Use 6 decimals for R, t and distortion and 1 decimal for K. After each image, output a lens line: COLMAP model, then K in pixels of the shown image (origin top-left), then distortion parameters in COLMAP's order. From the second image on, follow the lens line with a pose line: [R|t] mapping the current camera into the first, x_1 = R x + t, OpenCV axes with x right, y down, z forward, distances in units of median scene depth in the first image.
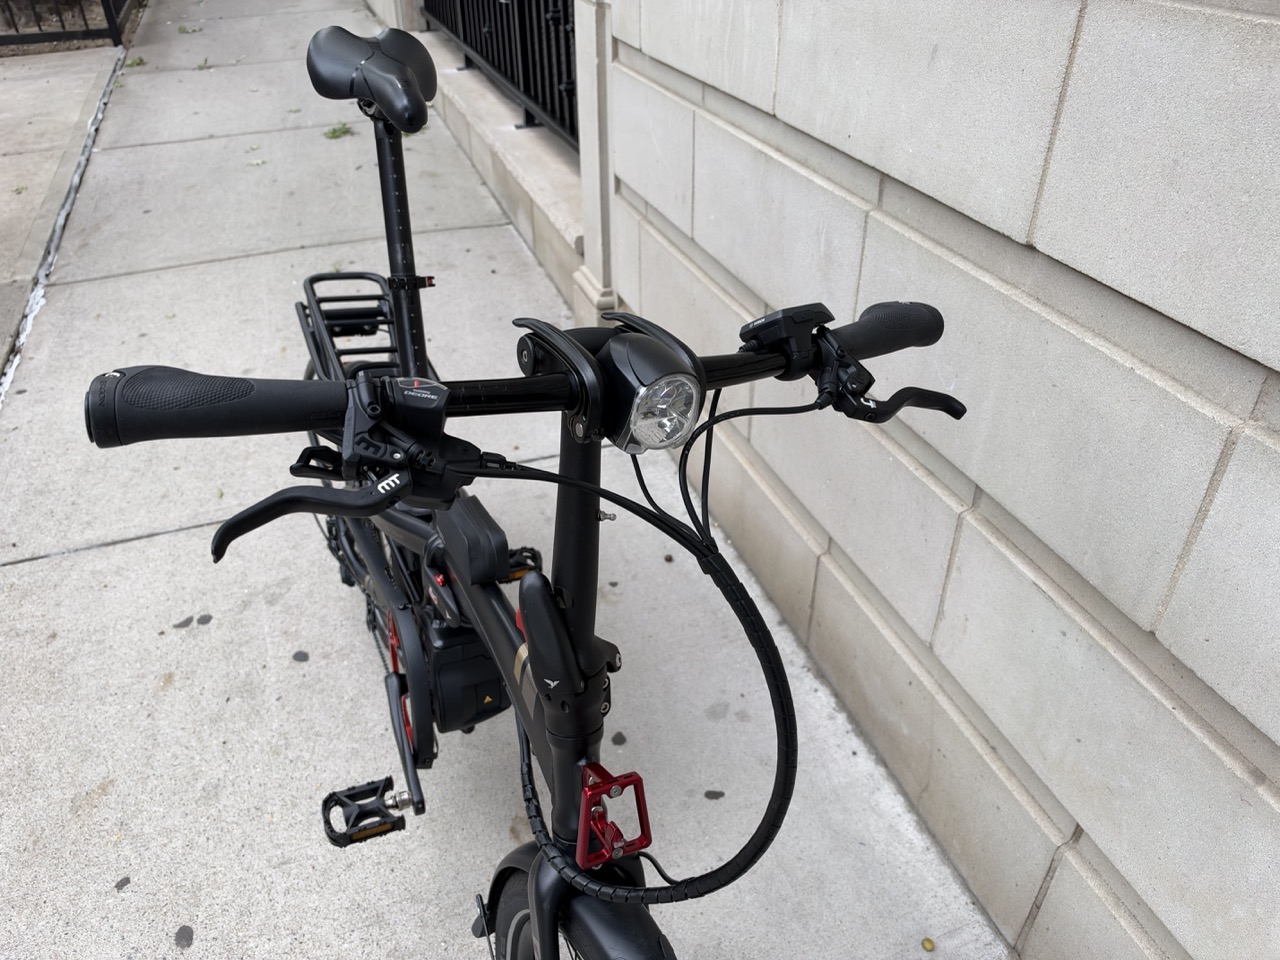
lens RADIAL K [[940.8, 0, 639.7], [0, 940.8, 484.6], [0, 0, 1]] dist [-0.038088, 0.010574]
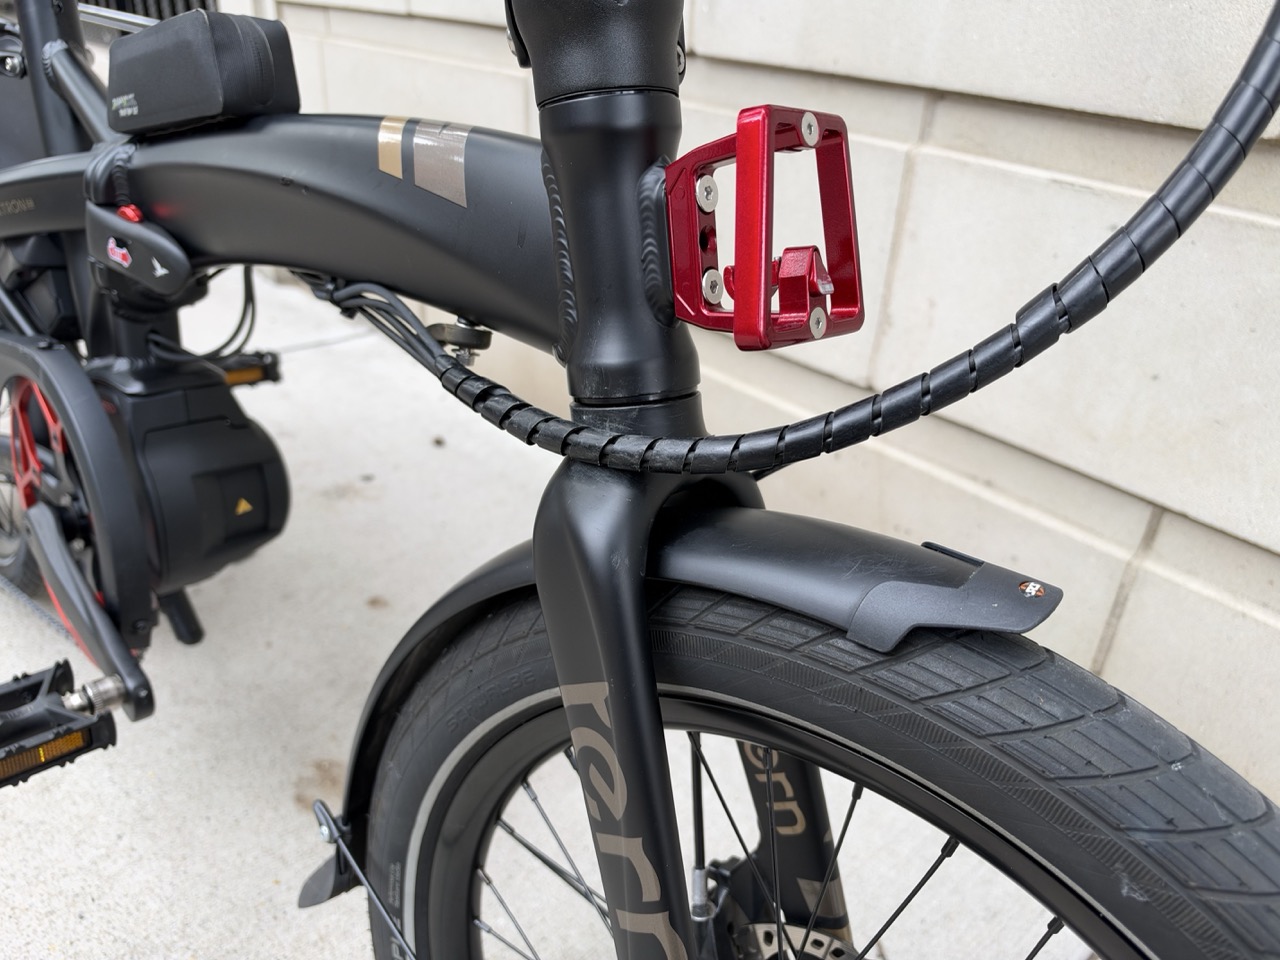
lens RADIAL K [[940.8, 0, 637.6], [0, 940.8, 477.5], [0, 0, 1]] dist [-0.038088, 0.010574]
pose [[0.922172, -0.133059, 0.363172, -0.130366], [0.167635, 0.983687, -0.065260, 0.254077], [-0.348564, 0.121062, 0.929434, 0.368296]]
